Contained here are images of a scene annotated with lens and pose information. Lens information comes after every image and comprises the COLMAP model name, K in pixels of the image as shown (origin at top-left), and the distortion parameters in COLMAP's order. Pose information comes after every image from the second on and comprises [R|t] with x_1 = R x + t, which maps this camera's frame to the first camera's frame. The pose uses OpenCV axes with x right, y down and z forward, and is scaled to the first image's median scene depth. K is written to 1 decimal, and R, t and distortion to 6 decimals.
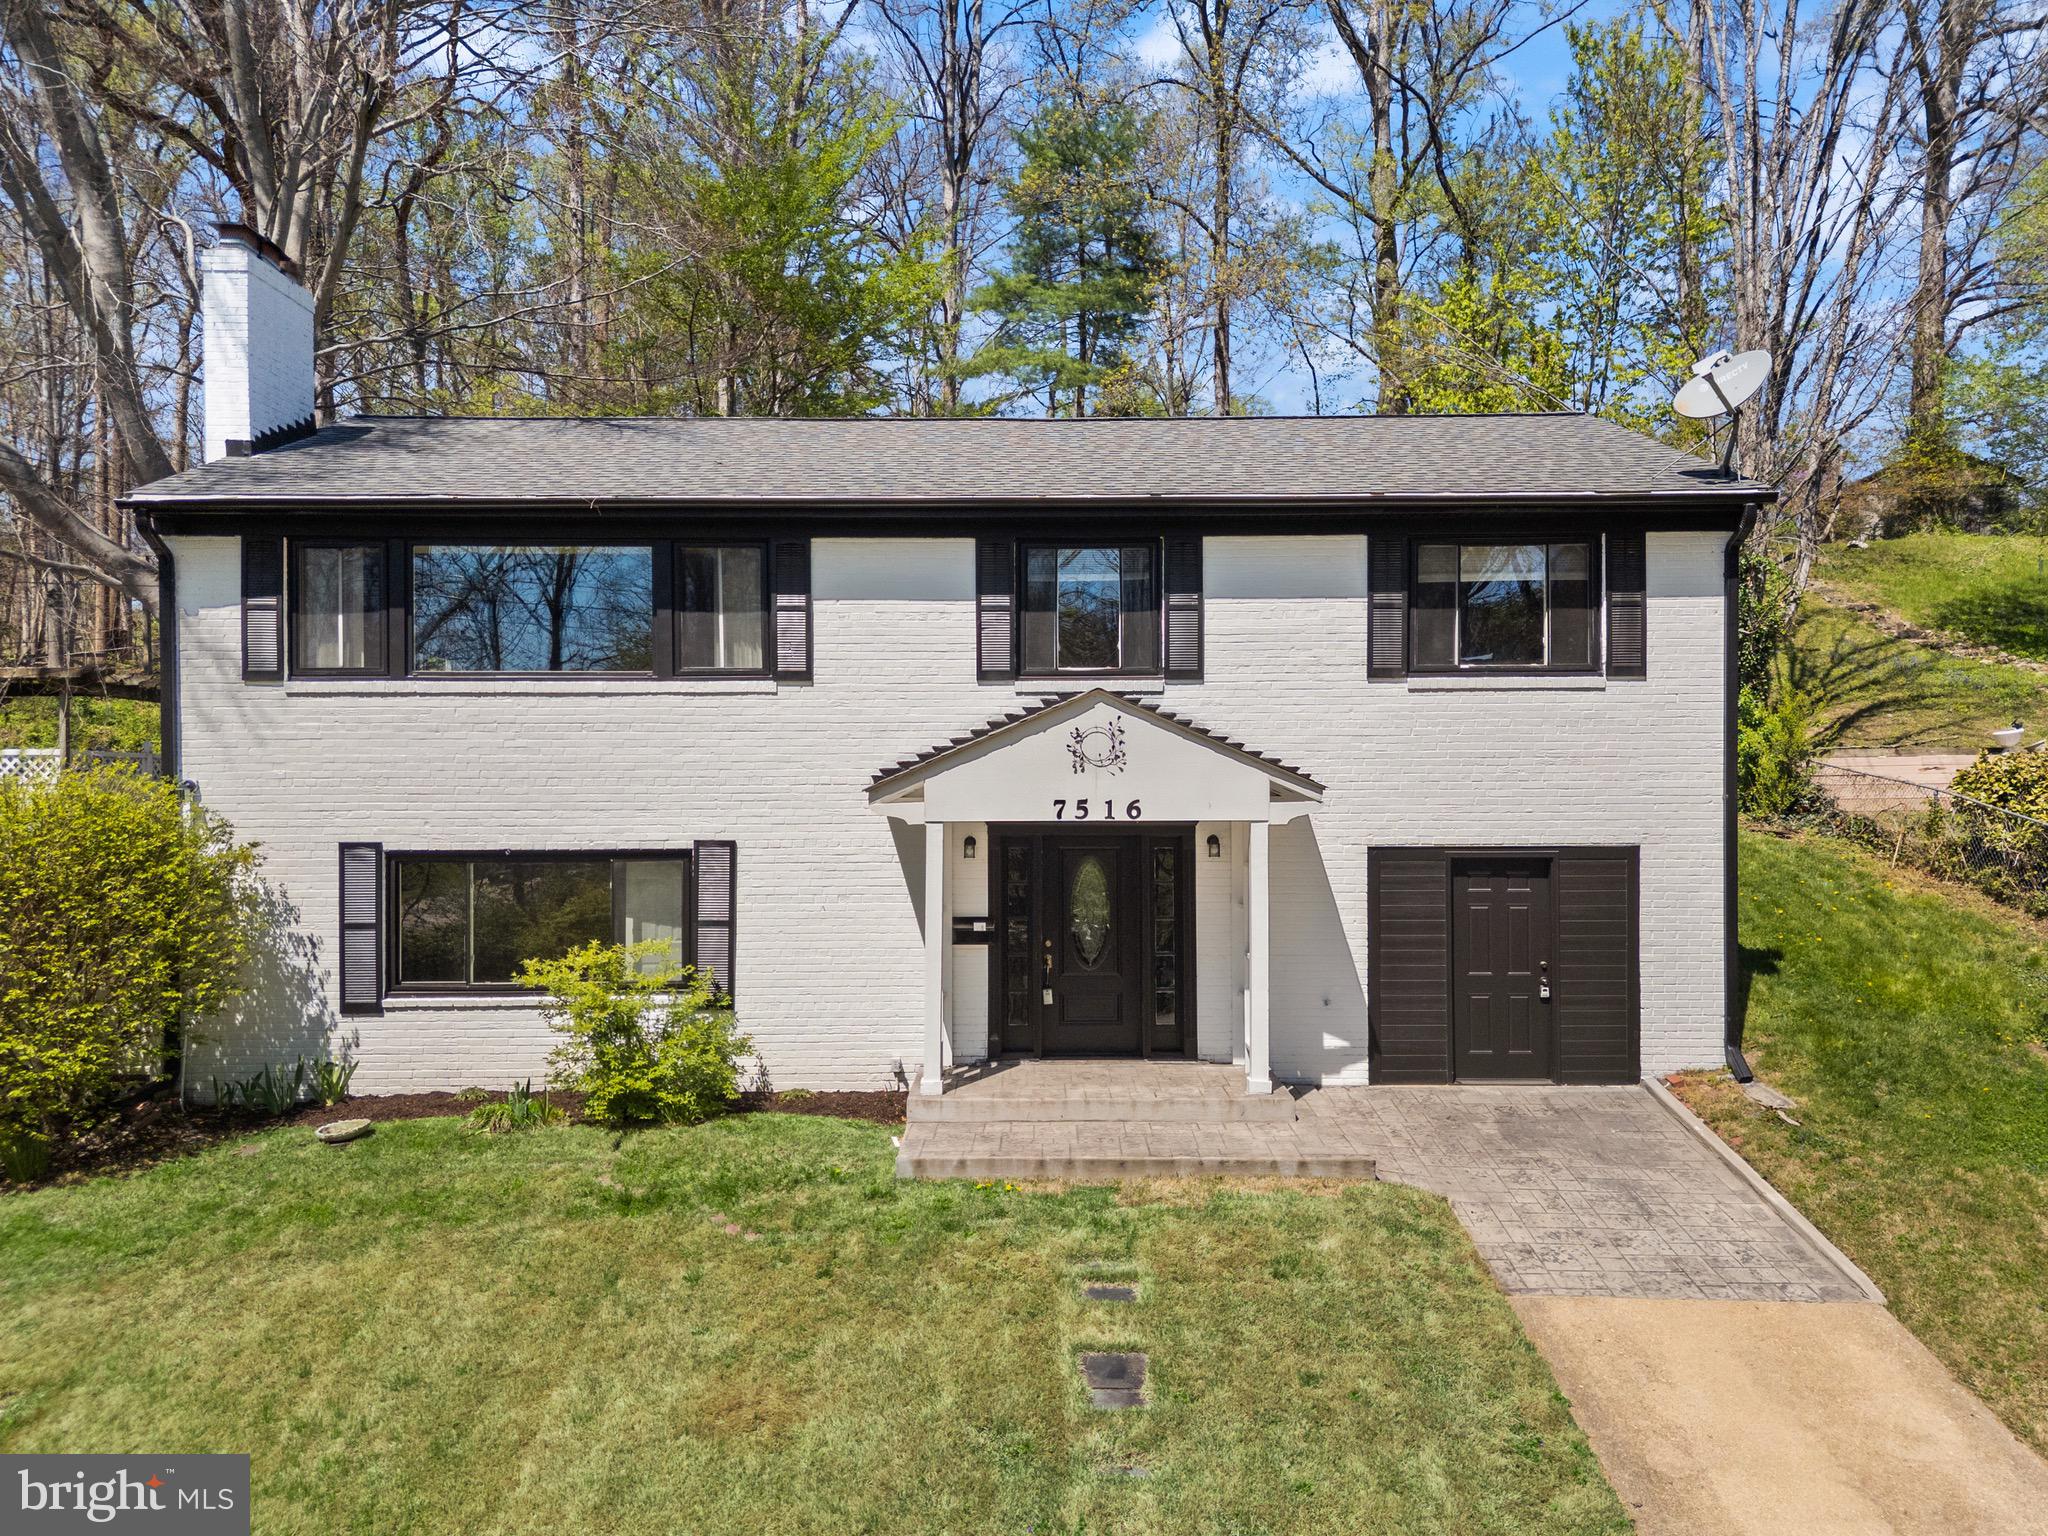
lens RADIAL K [[1462.4, 0, 1054.4], [0, 1462.4, 802.9], [0, 0, 1]] dist [0.035530, -0.036394]
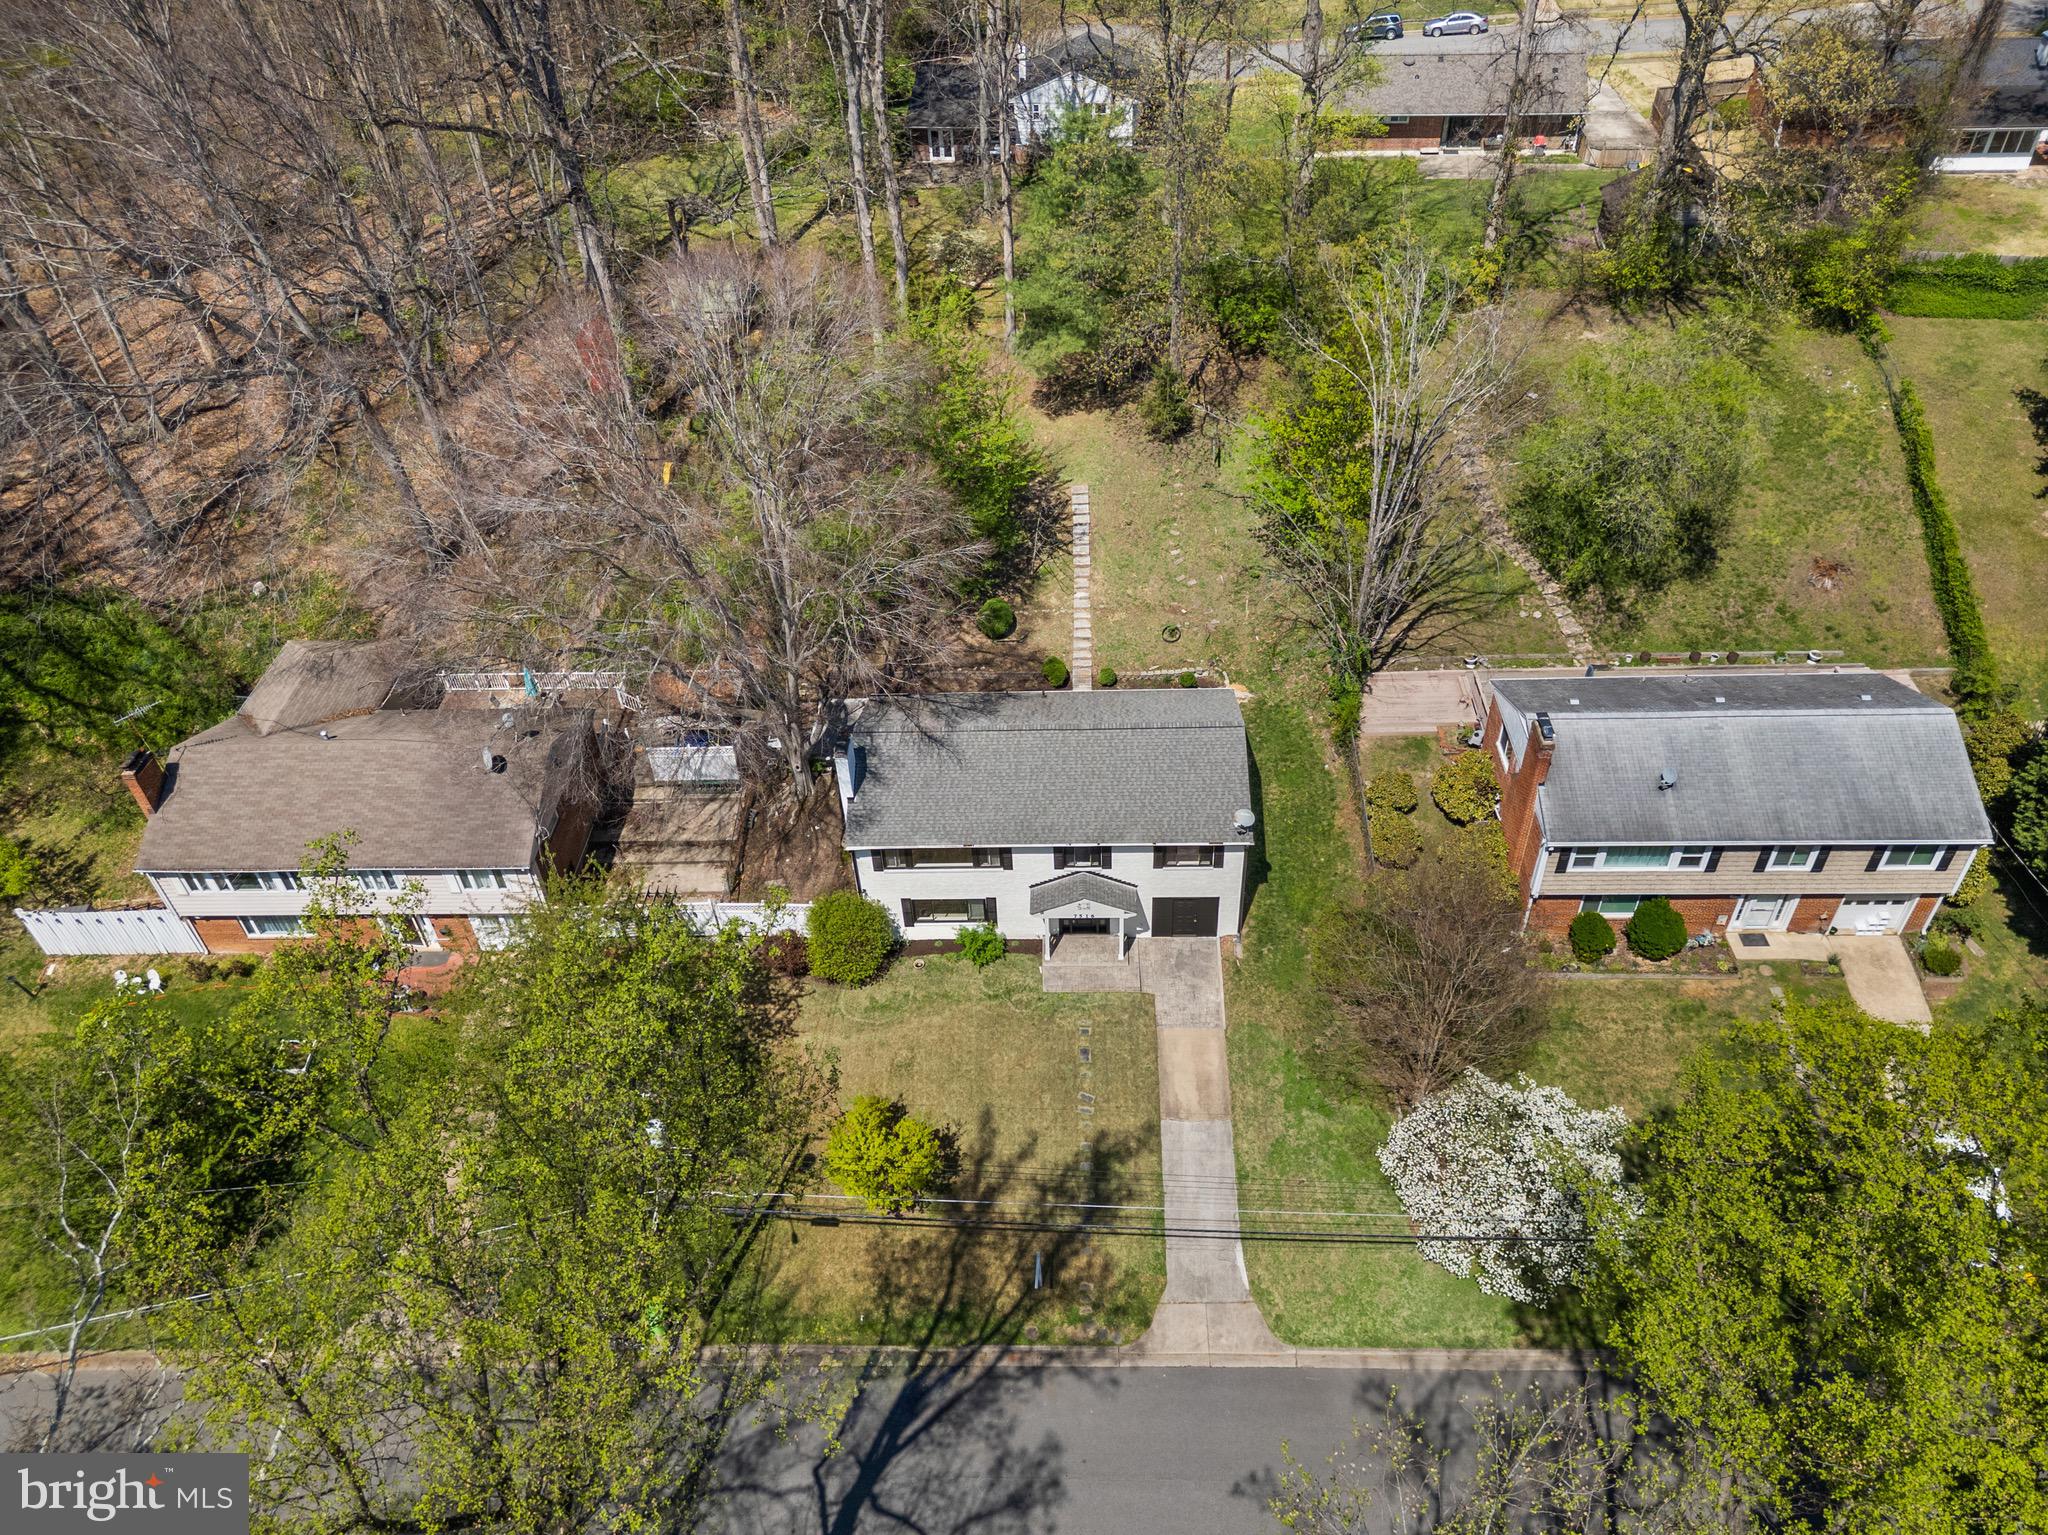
lens RADIAL K [[1432.9, 0, 1023.9], [0, 1432.9, 737.9], [0, 0, 1]] dist [0.033586, -0.002049]
pose [[0.998350, -0.008530, -0.056778, 0.089970], [0.043158, 0.763708, 0.644117, -2.891563], [0.037868, -0.645505, 0.762817, -1.761676]]
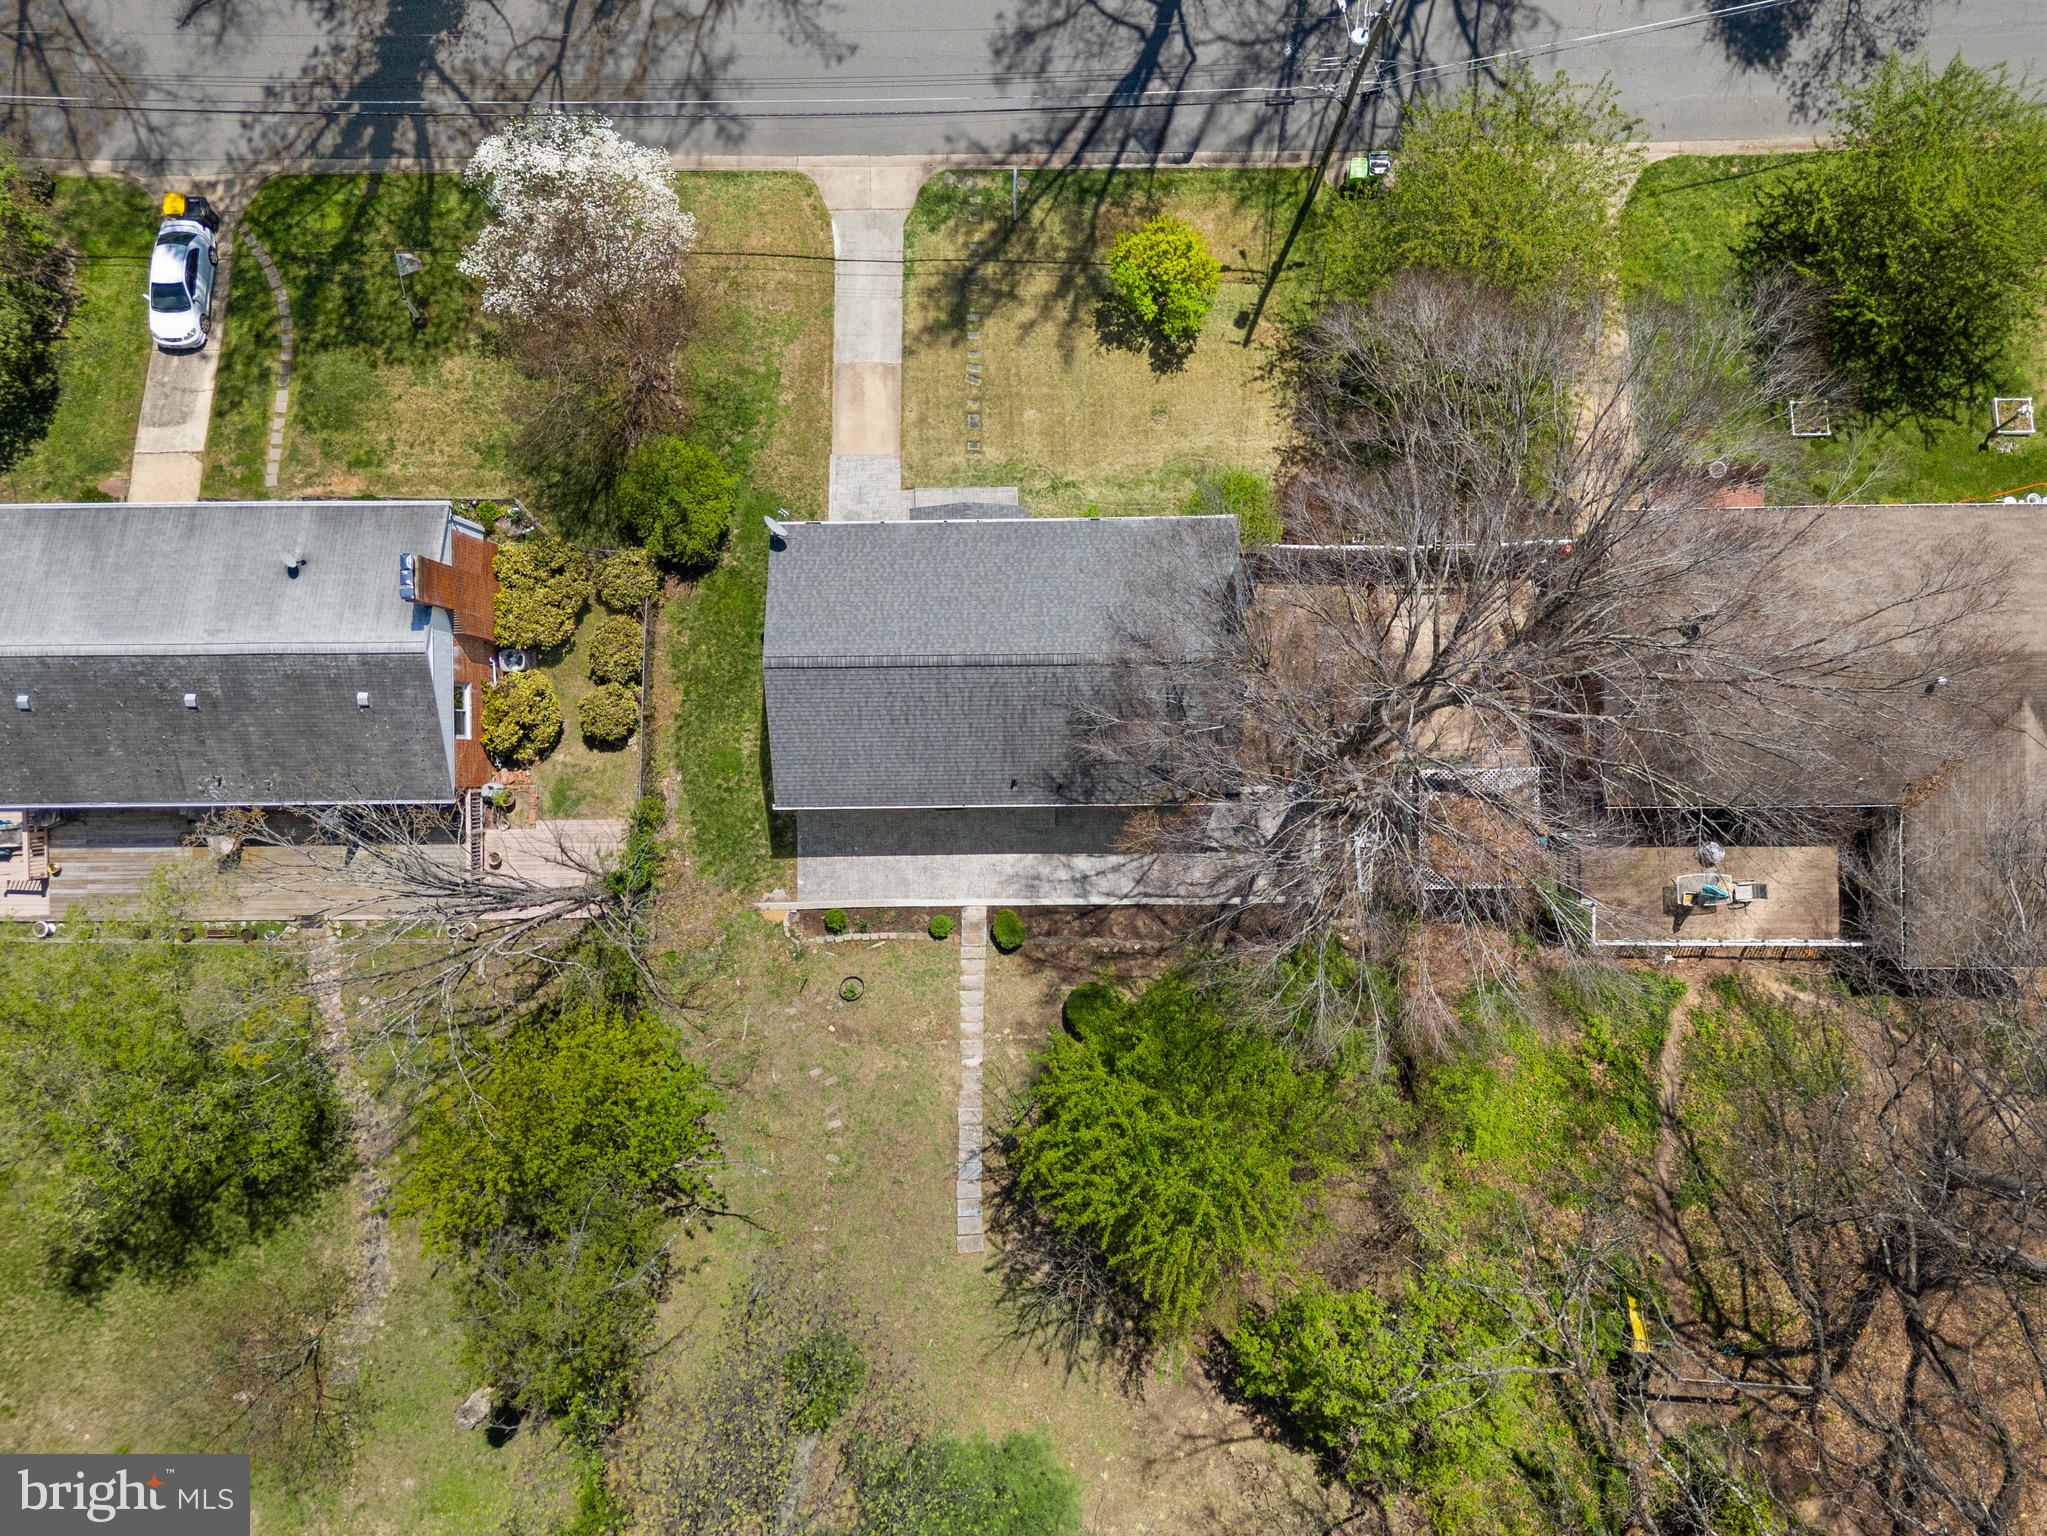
lens RADIAL K [[1433.2, 0, 985.6], [0, 1433.2, 767.2], [0, 0, 1]] dist [0.073771, 0.000341]
pose [[-0.999292, 0.000792, 0.037610, -0.152055], [0.037607, -0.003348, 0.999287, -3.590563], [0.000917, 0.999994, 0.003316, 1.544892]]
